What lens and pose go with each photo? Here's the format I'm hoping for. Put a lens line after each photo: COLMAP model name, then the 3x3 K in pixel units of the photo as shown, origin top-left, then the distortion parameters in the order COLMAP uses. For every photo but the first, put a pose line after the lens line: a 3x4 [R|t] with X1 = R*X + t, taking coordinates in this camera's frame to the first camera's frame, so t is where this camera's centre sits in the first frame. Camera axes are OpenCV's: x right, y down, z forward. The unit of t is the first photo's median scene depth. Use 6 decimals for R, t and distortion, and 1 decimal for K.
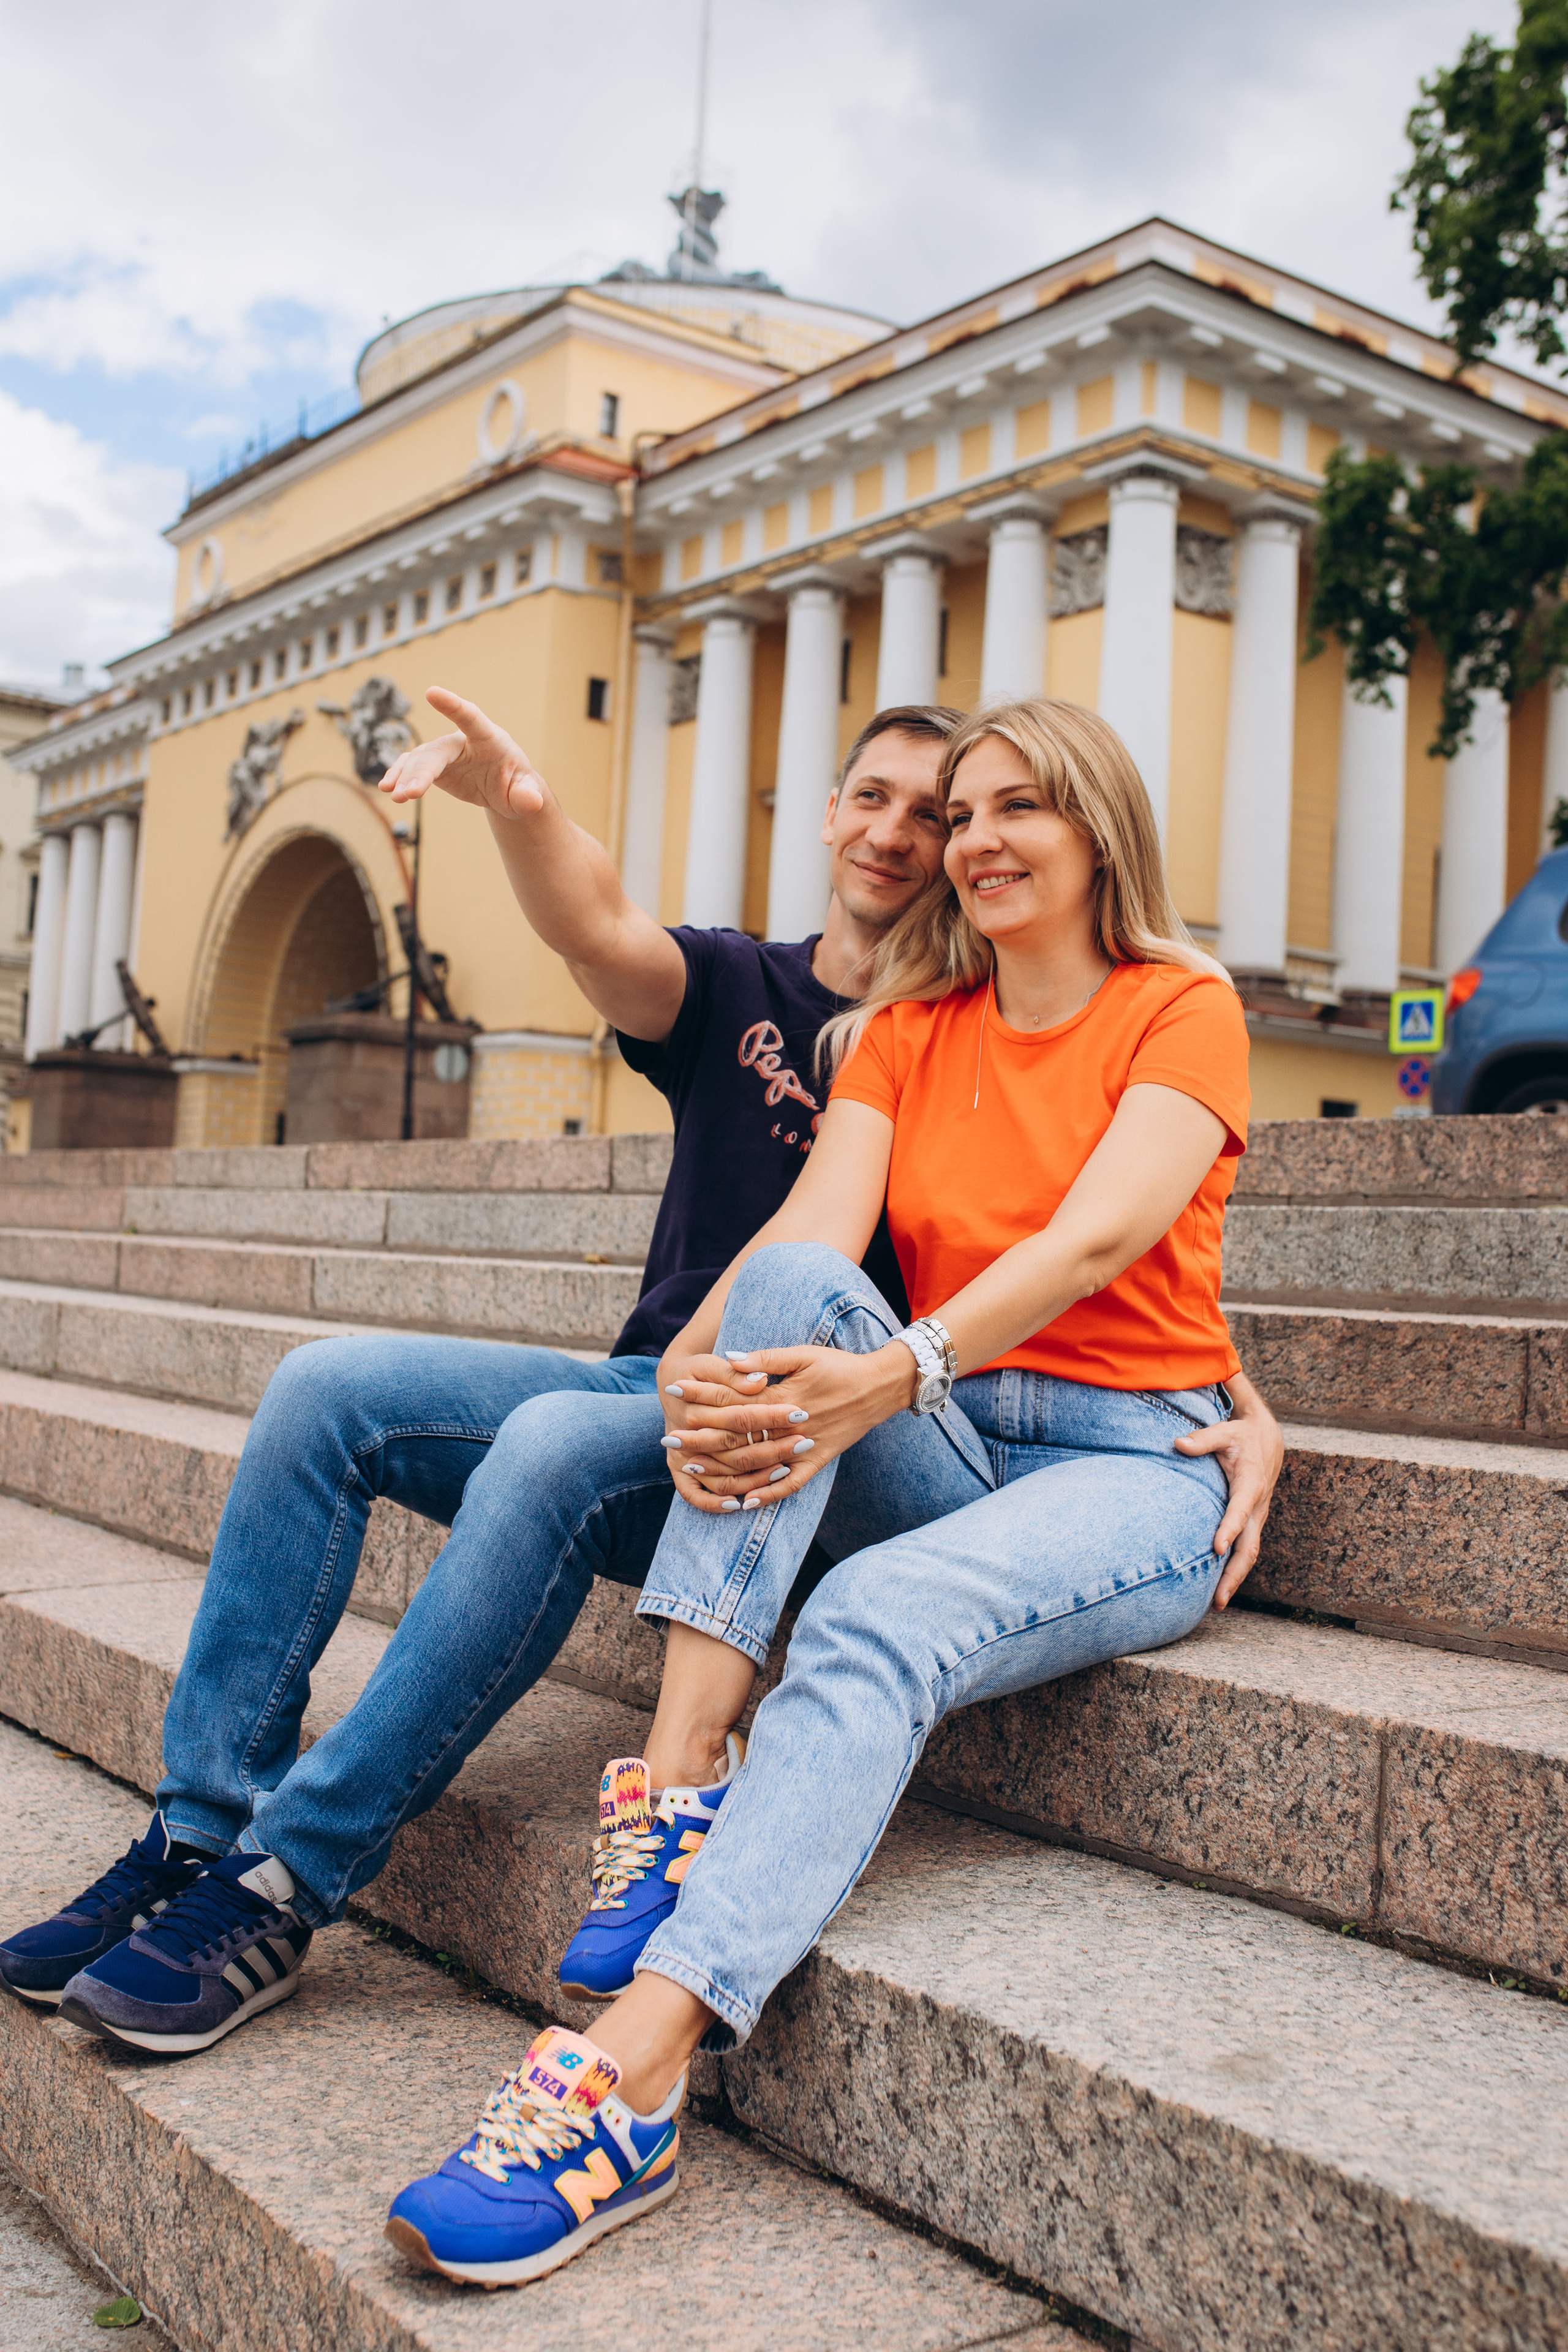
lens RADIAL K [[2361.8, 0, 784.0], [0, 2361.8, 1176.0], [0, 0, 1]] dist [-0.038494, 0.008933]
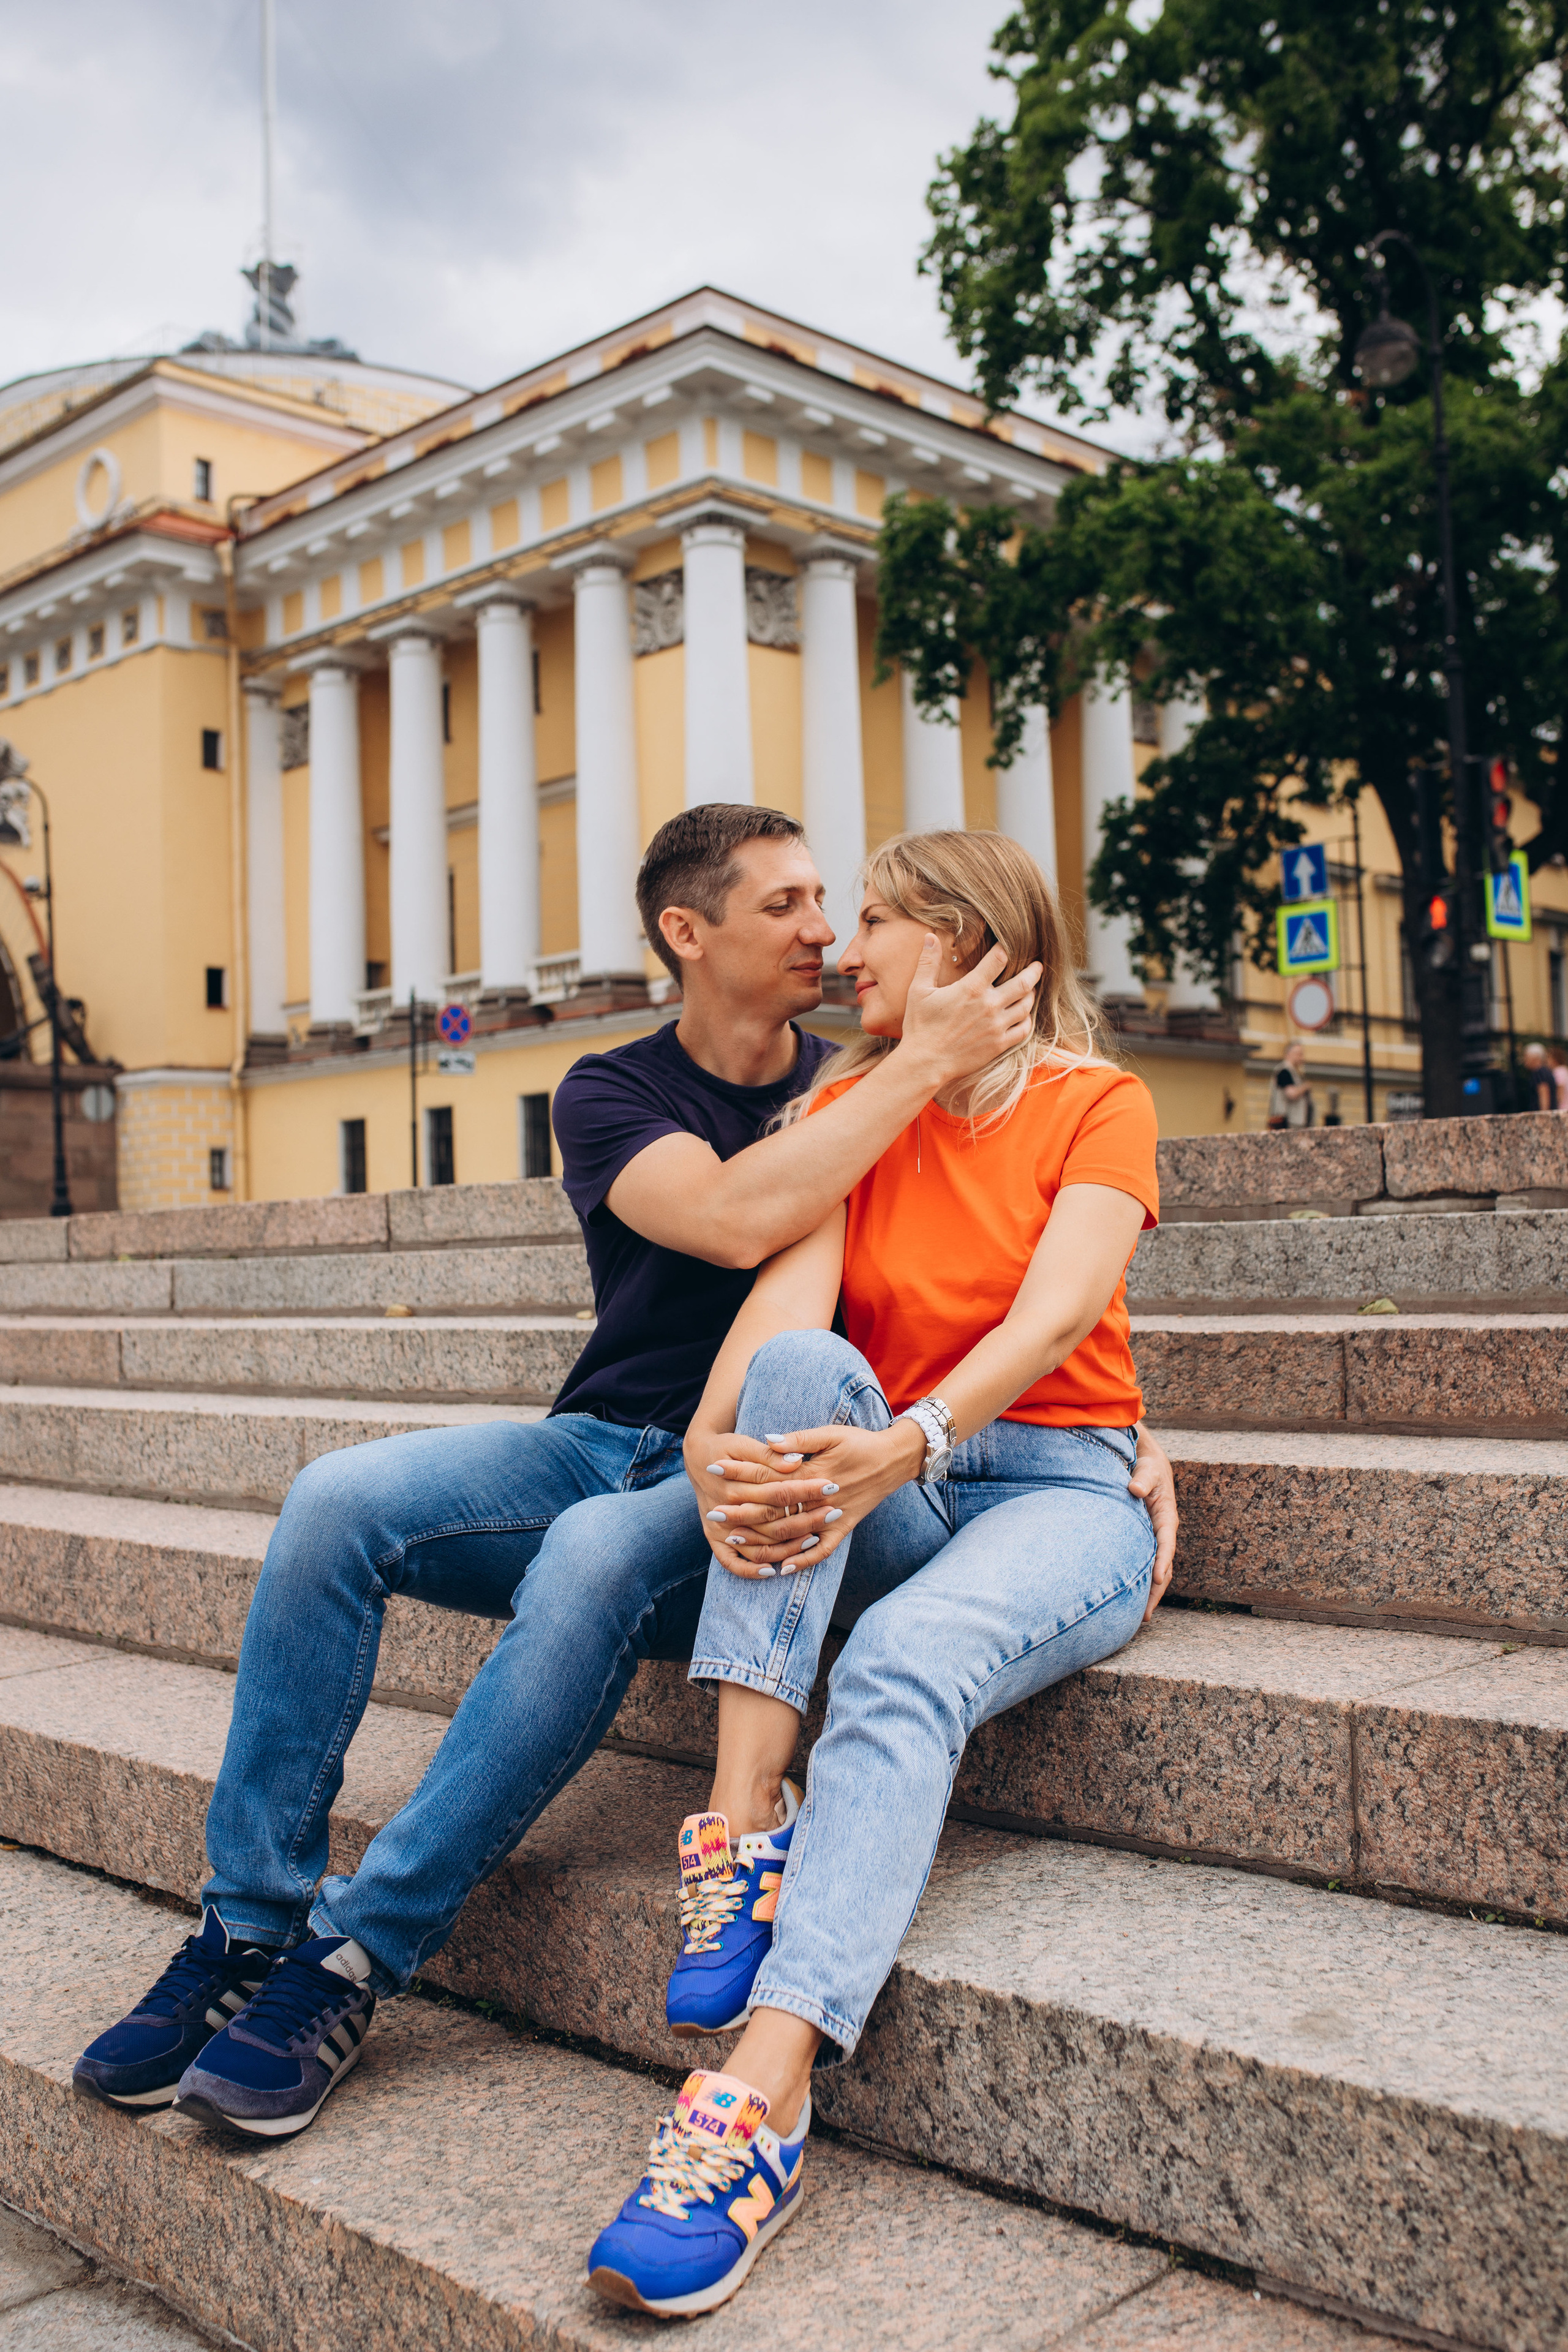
lens RADIAL K [[2177.2, 0, 784.0], [0, 2177.2, 1176.0], [0, 0, 1]] dist [-0.033554, 0.012358]
pose [[0.984210, -0.075528, 0.160082, -0.174411], [0.075379, 0.997130, 0.007011, -0.058341], [-0.160152, 0.005166, 0.987079, -0.017709]]
